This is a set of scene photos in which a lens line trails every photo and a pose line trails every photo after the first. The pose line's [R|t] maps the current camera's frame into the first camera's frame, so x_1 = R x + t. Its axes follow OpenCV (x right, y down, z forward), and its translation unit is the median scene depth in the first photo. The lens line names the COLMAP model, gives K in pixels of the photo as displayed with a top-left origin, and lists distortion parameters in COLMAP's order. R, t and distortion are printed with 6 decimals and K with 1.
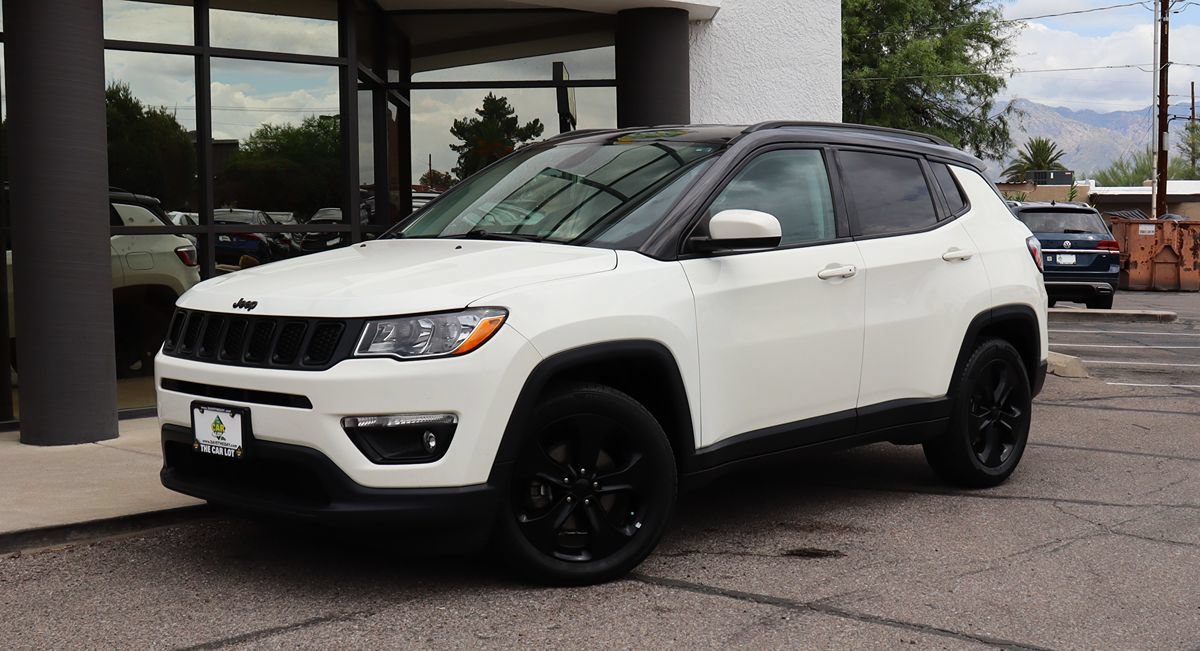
lens RADIAL K [[1534.3, 0, 597.2], [0, 1534.3, 332.7], [0, 0, 1]] dist [-0.147596, 0.000000]
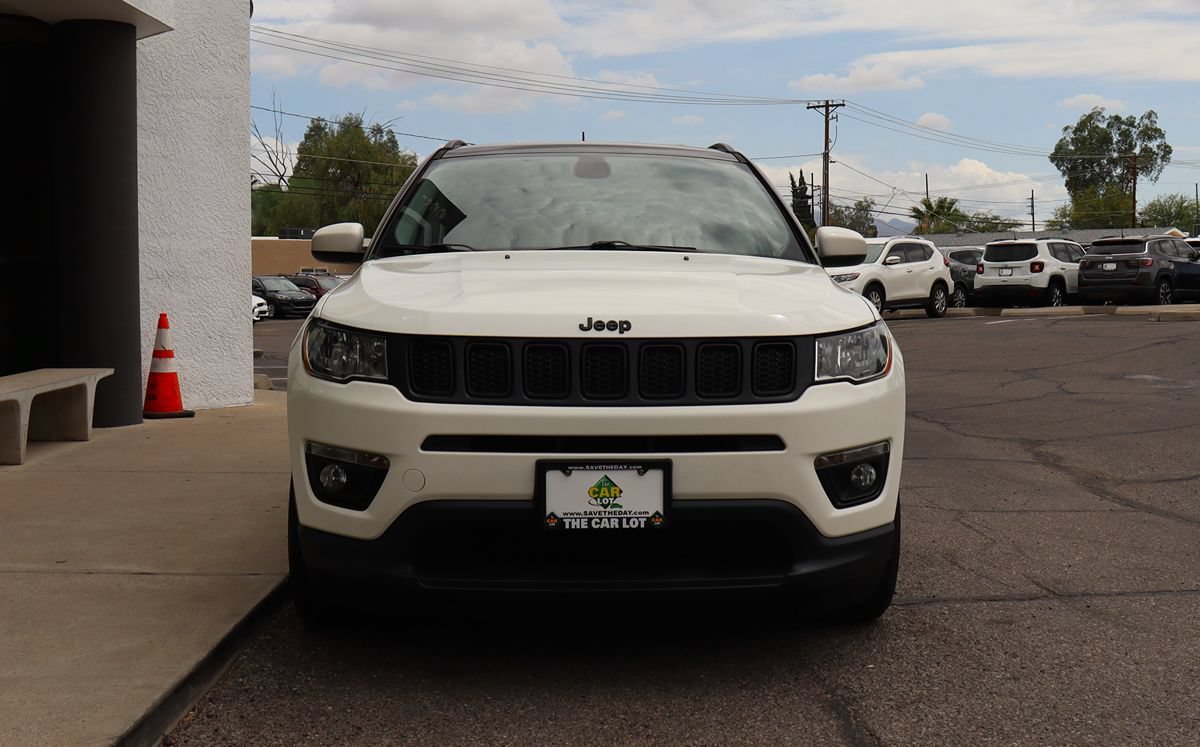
lens RADIAL K [[1327.3, 0, 639.8], [0, 1327.3, 319.6], [0, 0, 1]] dist [-0.114858, 0.000000]
pose [[0.689713, -0.015208, 0.723923, -0.660629], [0.043446, 0.998847, -0.020409, -0.006753], [-0.722778, 0.045528, 0.689579, 0.509472]]
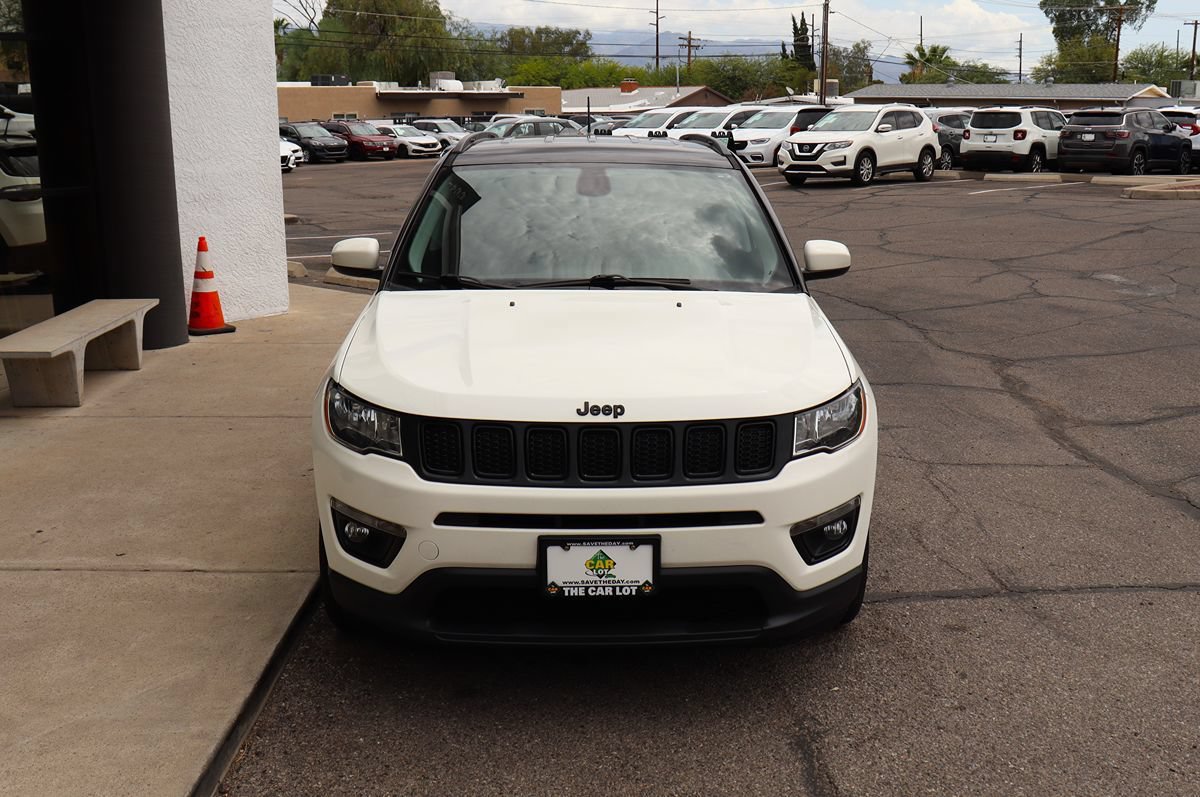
lens RADIAL K [[1213.5, 0, 632.5], [0, 1213.5, 413.1], [0, 0, 1]] dist [-0.113941, 0.000000]
pose [[0.699311, -0.161244, 0.696394, -0.639684], [0.039406, 0.981441, 0.187673, -0.131378], [-0.713731, -0.103799, 0.692686, 0.511548]]
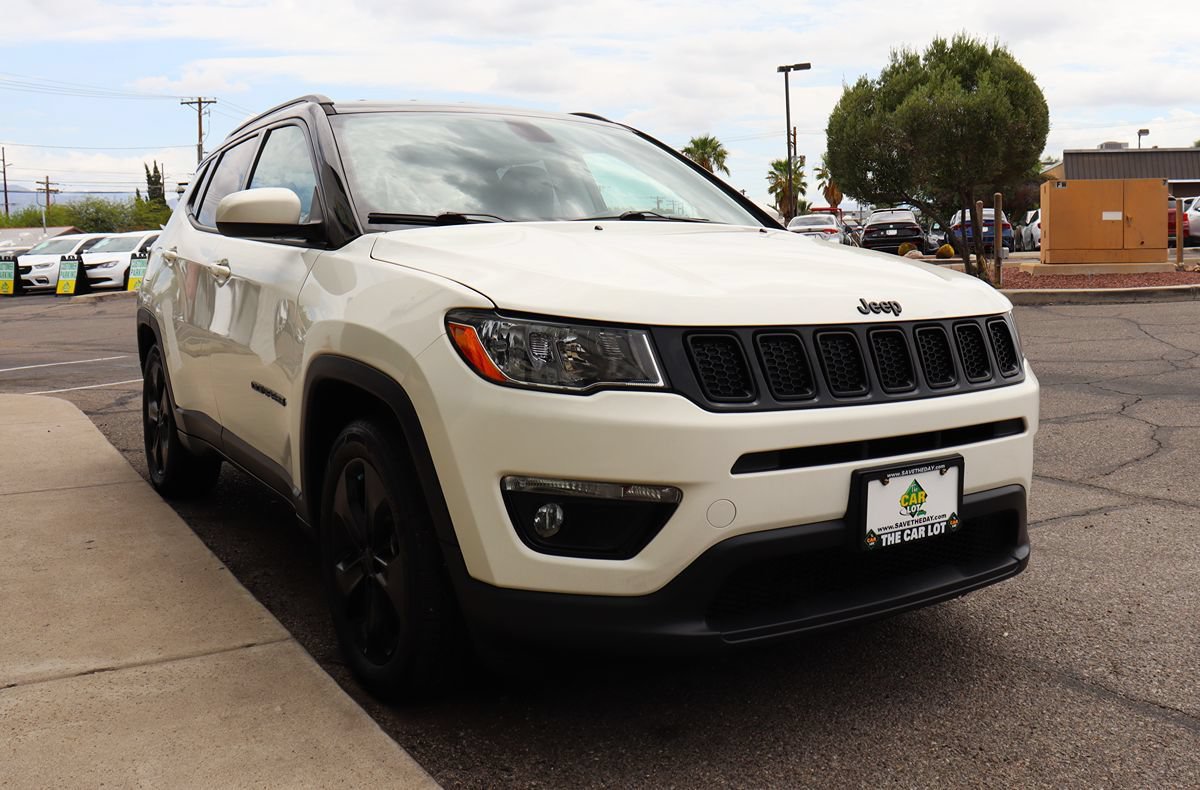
lens RADIAL K [[1112.0, 0, 600.6], [0, 1112.0, 373.1], [0, 0, 1]] dist [-0.099705, 0.000000]
pose [[0.259593, -0.100681, 0.960455, -0.684882], [0.071592, 0.993820, 0.084828, -0.037197], [-0.963061, 0.046740, 0.265197, 0.942960]]
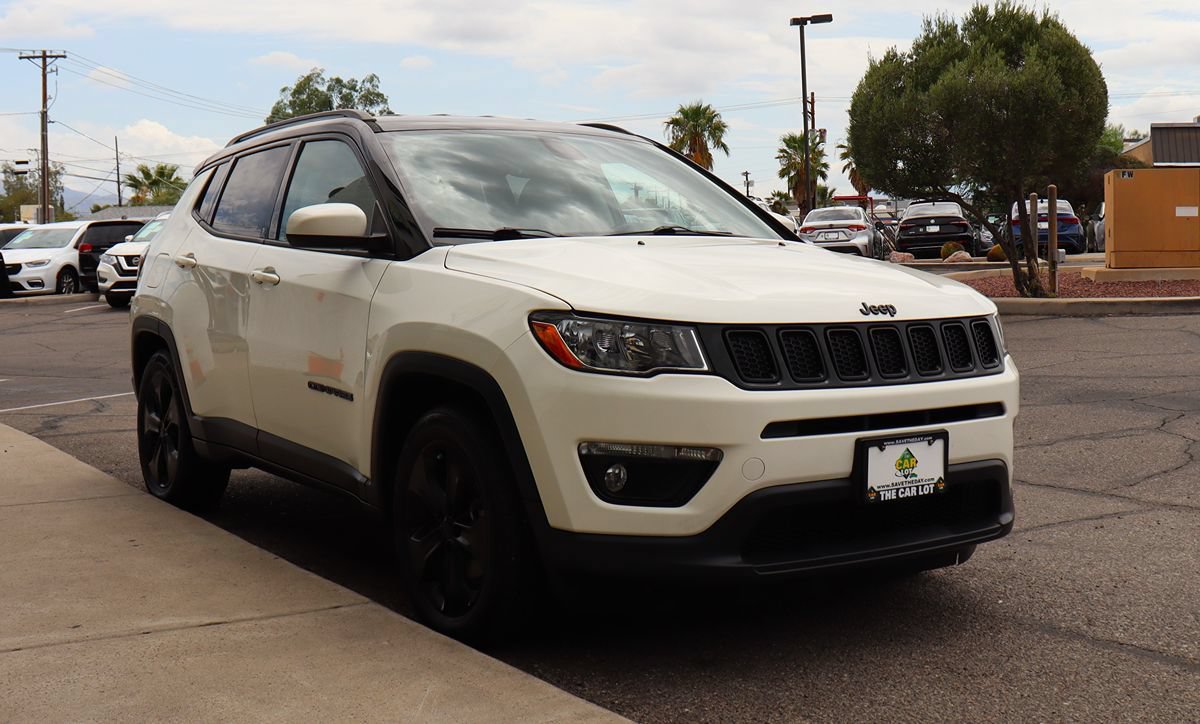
lens RADIAL K [[1451.0, 0, 612.3], [0, 1451.0, 364.4], [0, 0, 1]] dist [-0.099432, 0.000000]
pose [[0.225681, -0.071058, 0.971606, -0.958364], [0.071050, 0.995881, 0.056330, -0.040504], [-0.971607, 0.056320, 0.229800, 0.916011]]
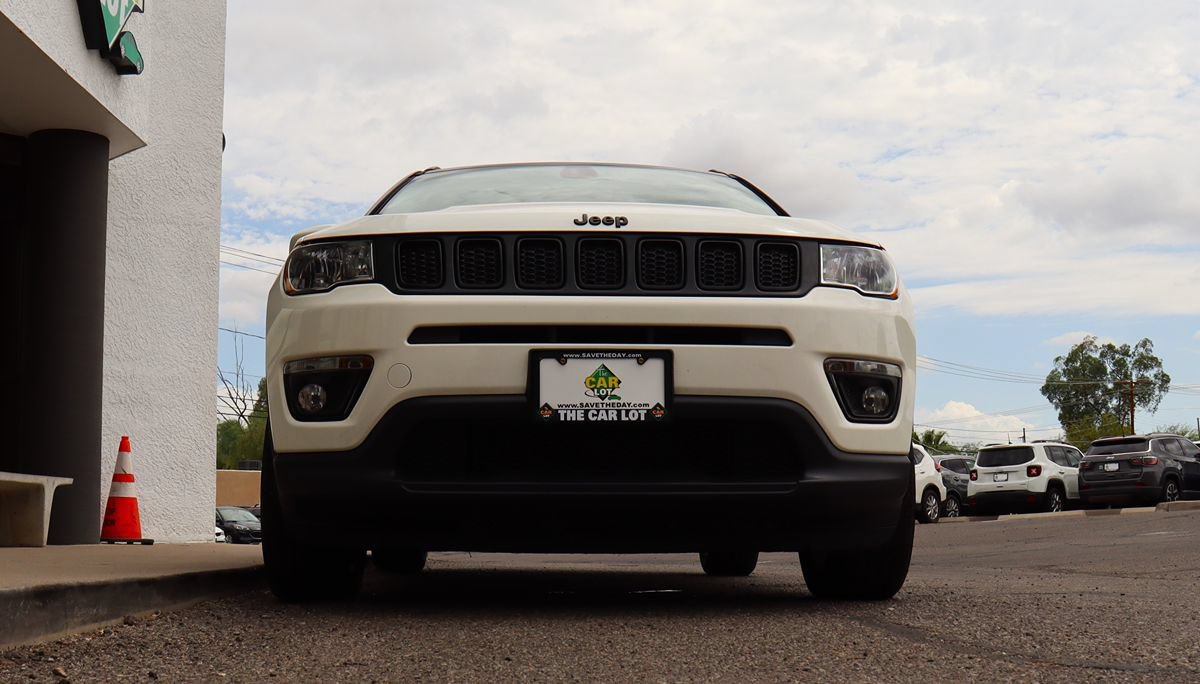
lens RADIAL K [[1385.1, 0, 549.3], [0, 1385.1, 365.3], [0, 0, 1]] dist [-0.117233, 0.000000]
pose [[0.721679, 0.083139, 0.687217, -0.660549], [0.042336, 0.985602, -0.163698, 0.148018], [-0.690932, 0.147231, 0.707768, 0.535457]]
